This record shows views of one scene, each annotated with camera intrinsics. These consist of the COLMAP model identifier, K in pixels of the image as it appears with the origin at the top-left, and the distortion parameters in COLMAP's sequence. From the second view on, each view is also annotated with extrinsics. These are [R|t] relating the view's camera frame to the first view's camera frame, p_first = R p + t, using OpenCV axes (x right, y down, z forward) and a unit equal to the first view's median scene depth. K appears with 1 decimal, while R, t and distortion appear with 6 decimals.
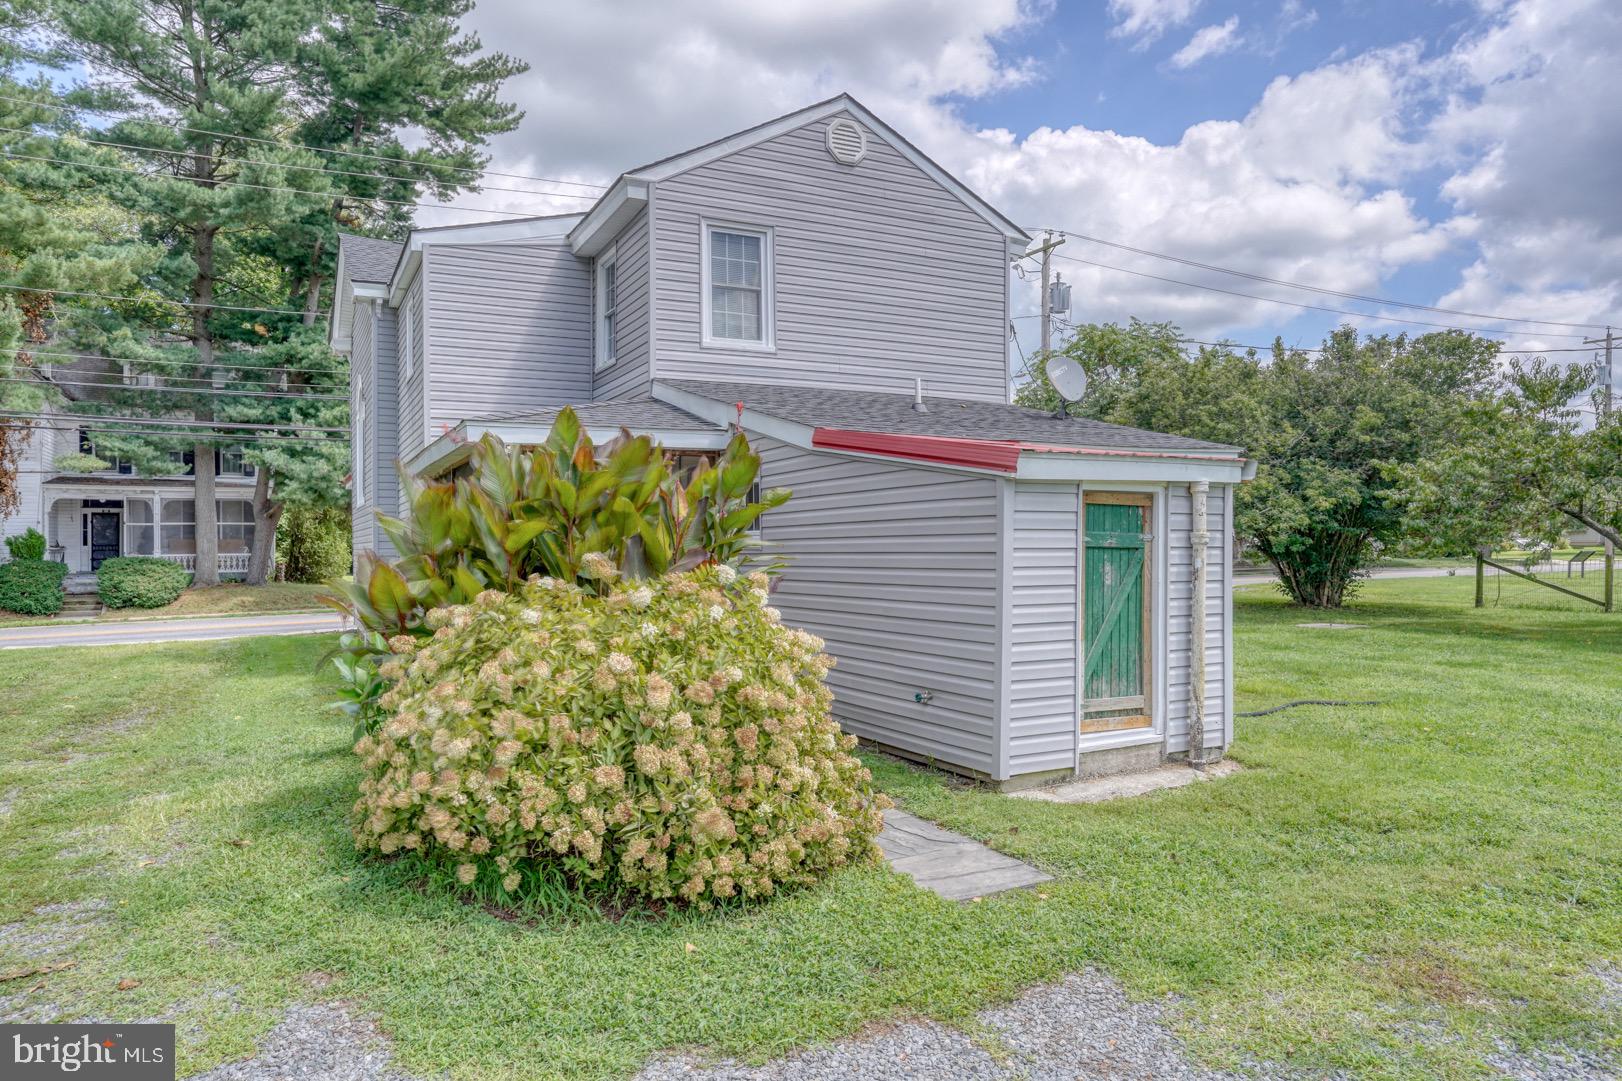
lens RADIAL K [[1049.7, 0, 811.1], [0, 1049.7, 547.2], [0, 0, 1]] dist [-0.001248, -0.000059]
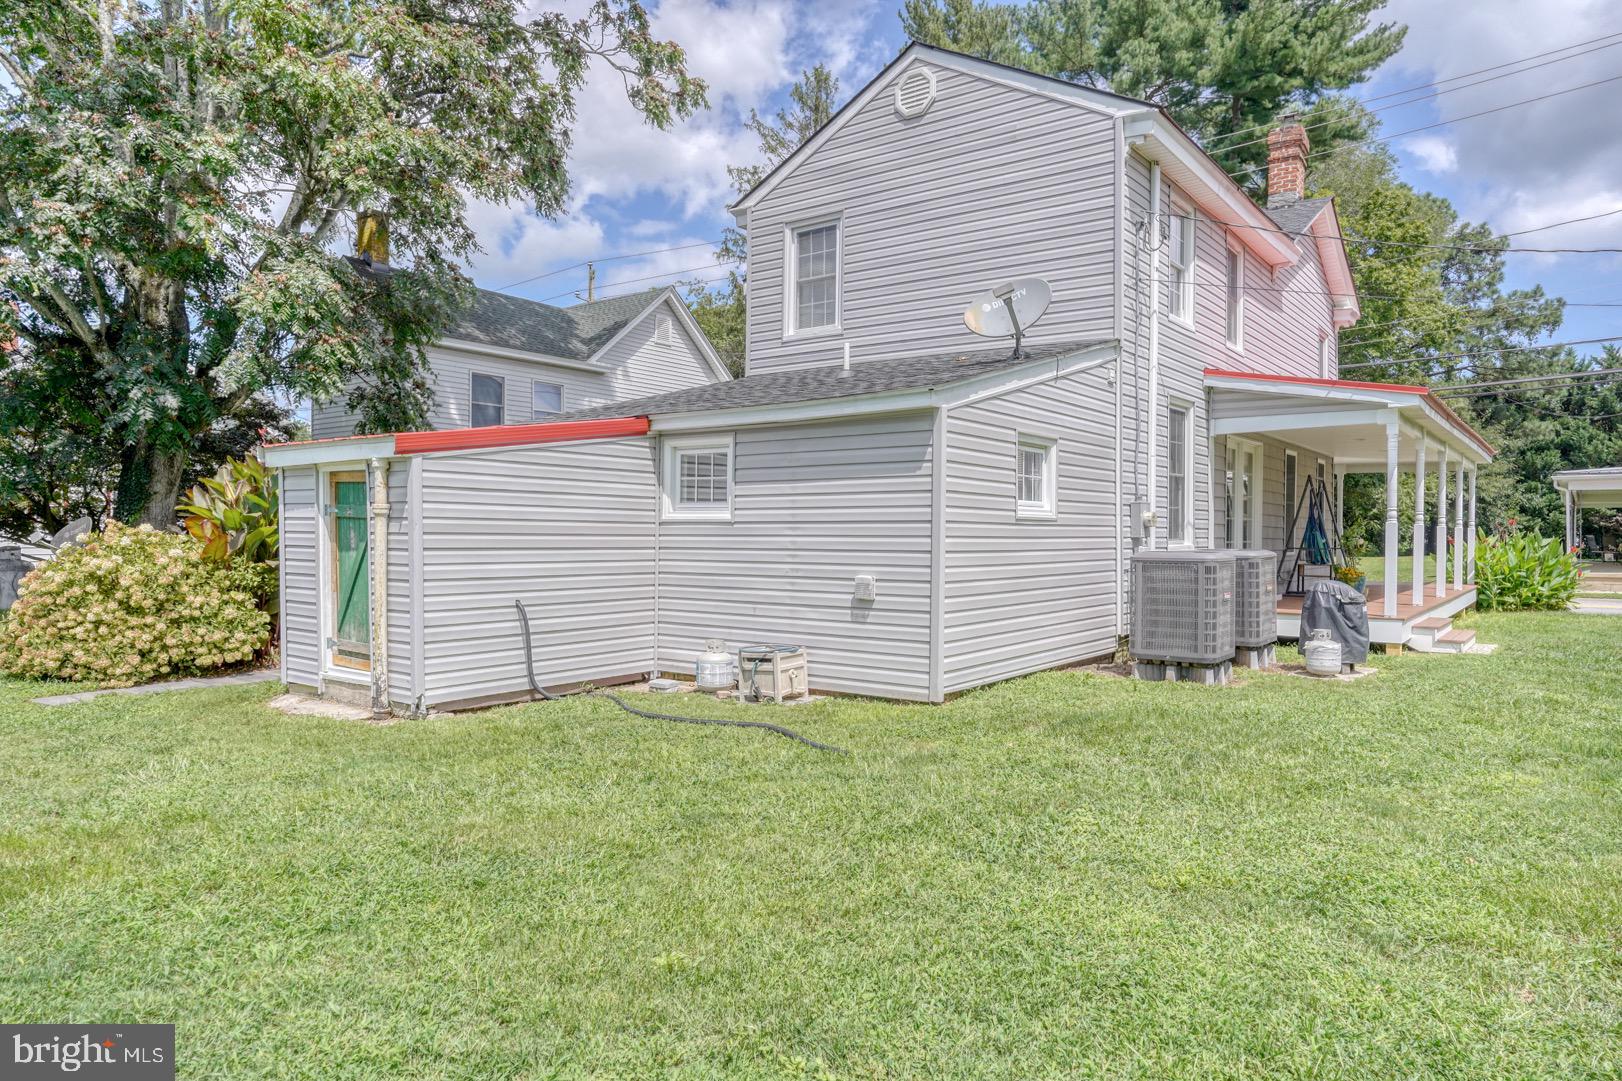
lens RADIAL K [[1049.7, 0, 811.5], [0, 1049.7, 536.8], [0, 0, 1]] dist [-0.001248, -0.000059]
pose [[0.445396, 0.012690, -0.895244, 0.896156], [-0.003144, 0.999916, 0.012609, 0.003294], [0.895328, -0.002802, 0.445399, 0.521132]]
